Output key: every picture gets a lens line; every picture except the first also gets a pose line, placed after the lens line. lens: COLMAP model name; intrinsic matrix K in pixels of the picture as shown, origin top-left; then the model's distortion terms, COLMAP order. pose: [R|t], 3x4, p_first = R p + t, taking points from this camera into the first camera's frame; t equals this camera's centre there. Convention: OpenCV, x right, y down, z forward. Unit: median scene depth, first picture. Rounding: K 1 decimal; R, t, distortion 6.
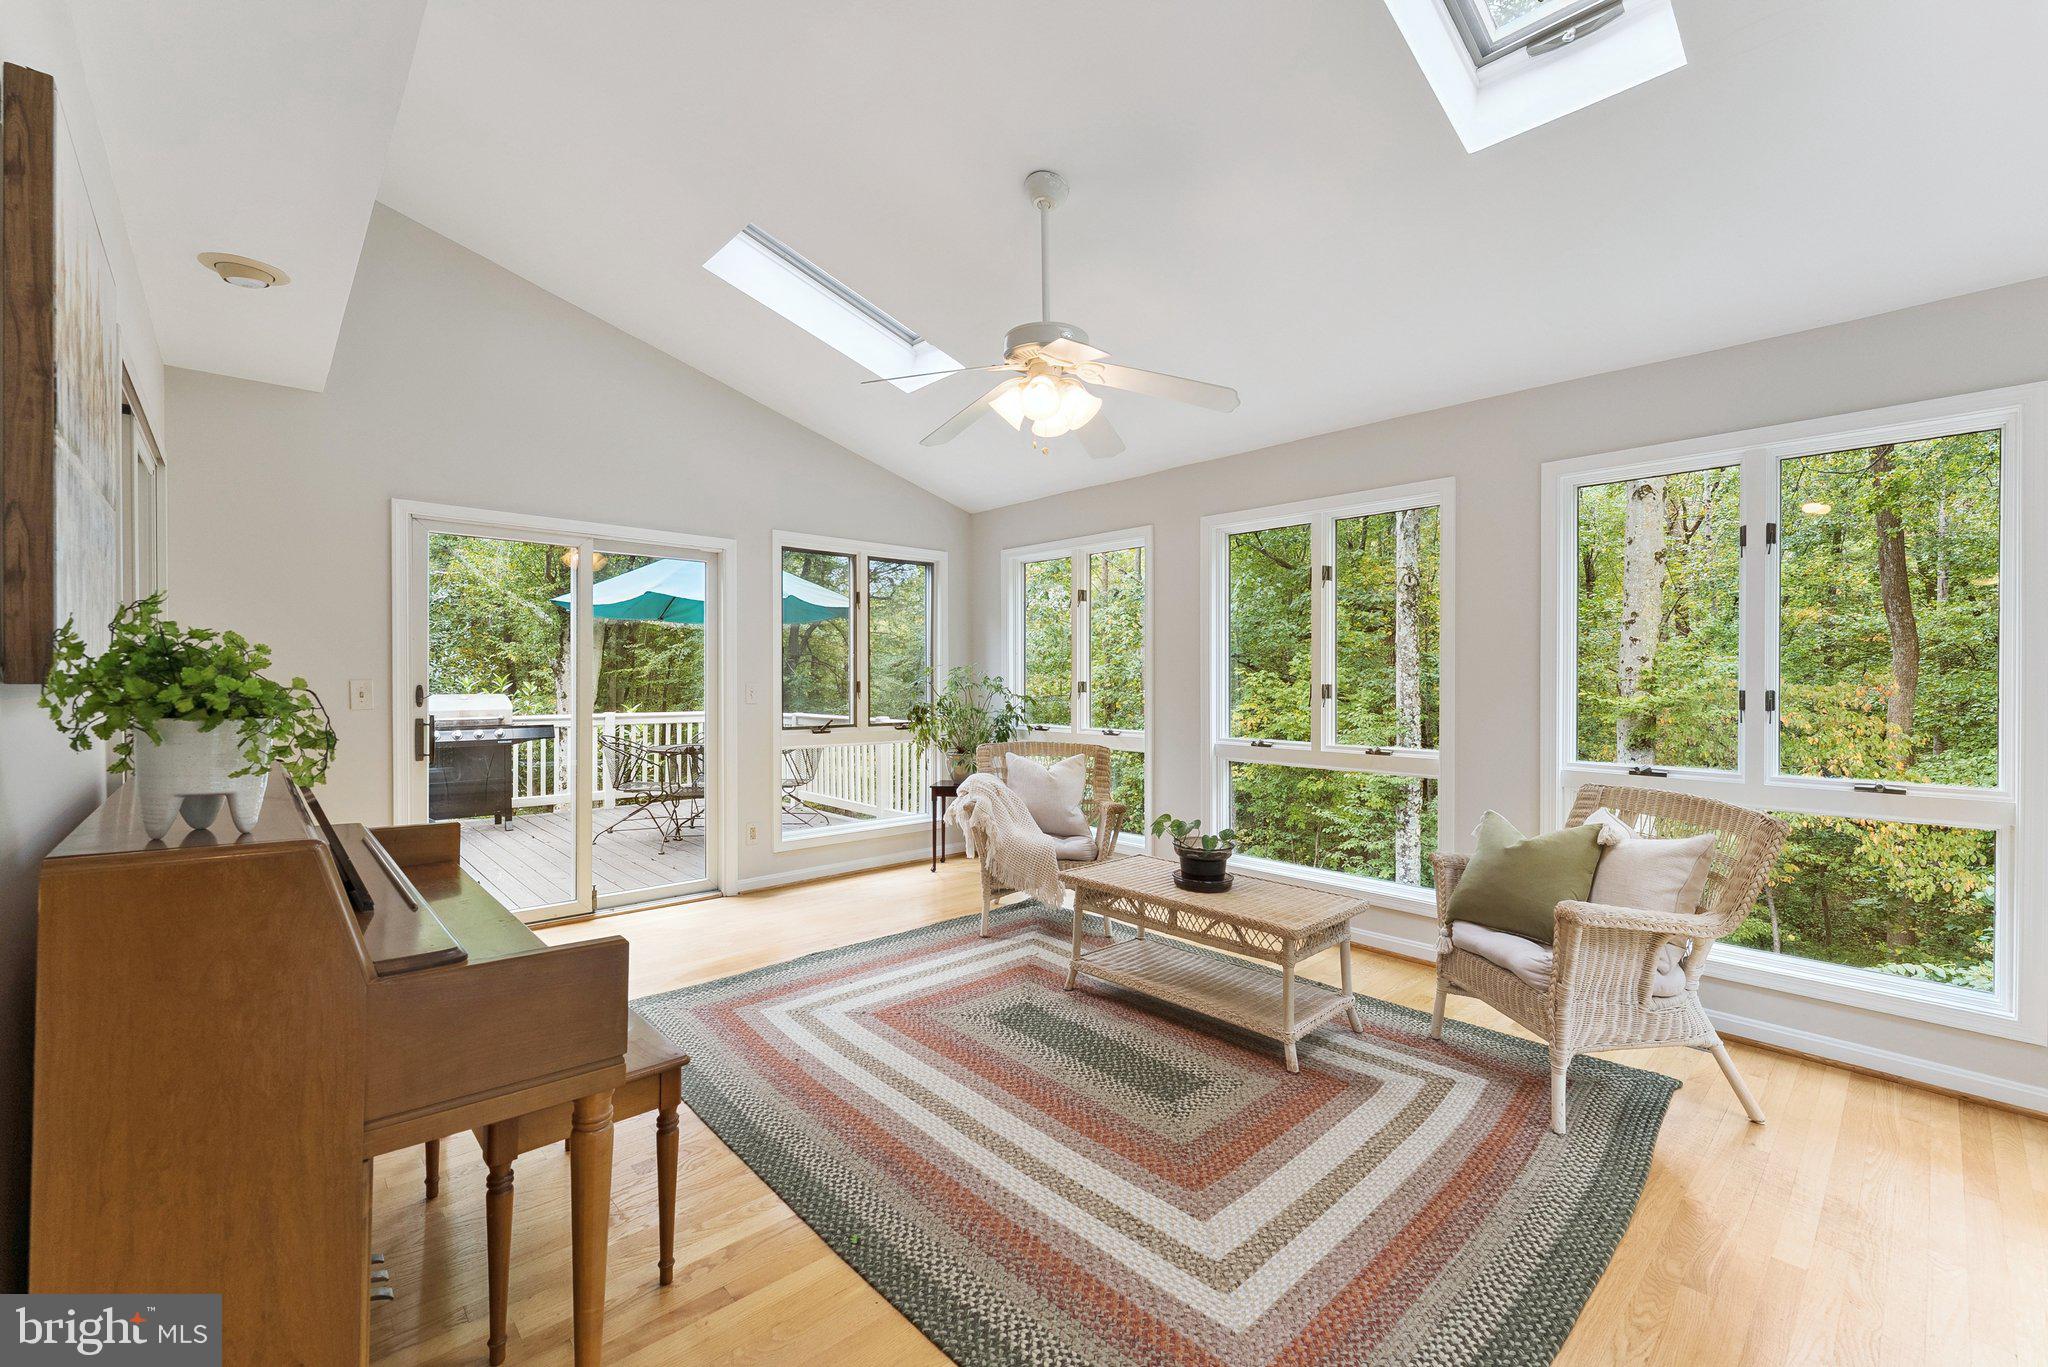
lens RADIAL K [[839.4, 0, 1035.2], [0, 839.4, 687.6], [0, 0, 1]] dist [-0.000504, -0.000028]
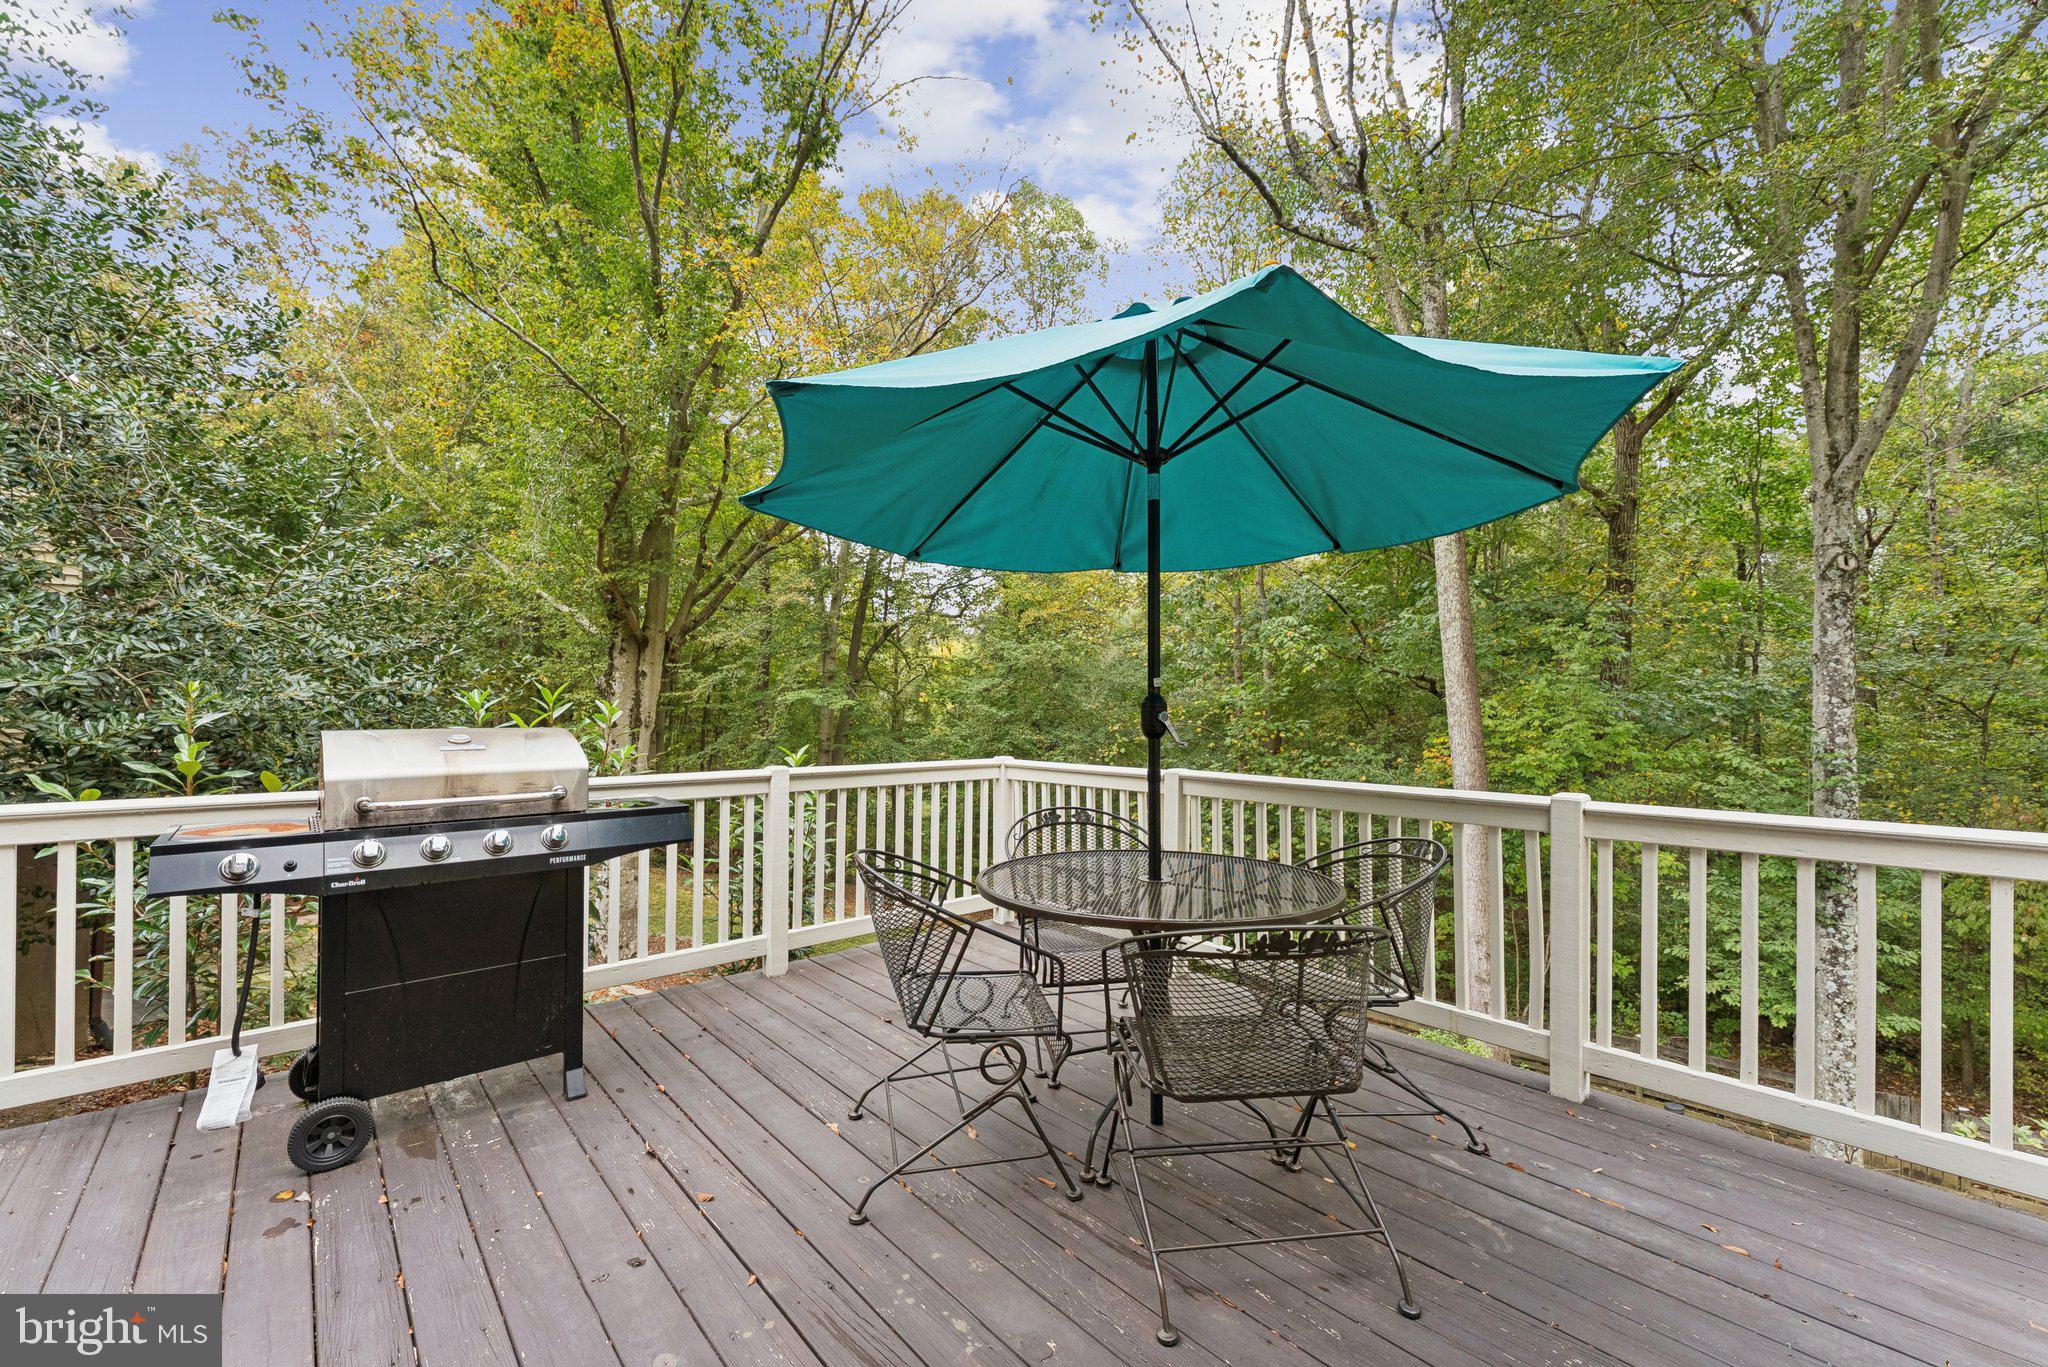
lens RADIAL K [[810.7, 0, 1023.7], [0, 810.7, 711.6], [0, 0, 1]] dist [0.001118, -0.000007]
pose [[0.999832, 0.003788, -0.017949, -0.375178], [-0.003894, 0.999975, -0.005867, 0.001160], [0.017926, 0.005936, 0.999822, 0.570284]]
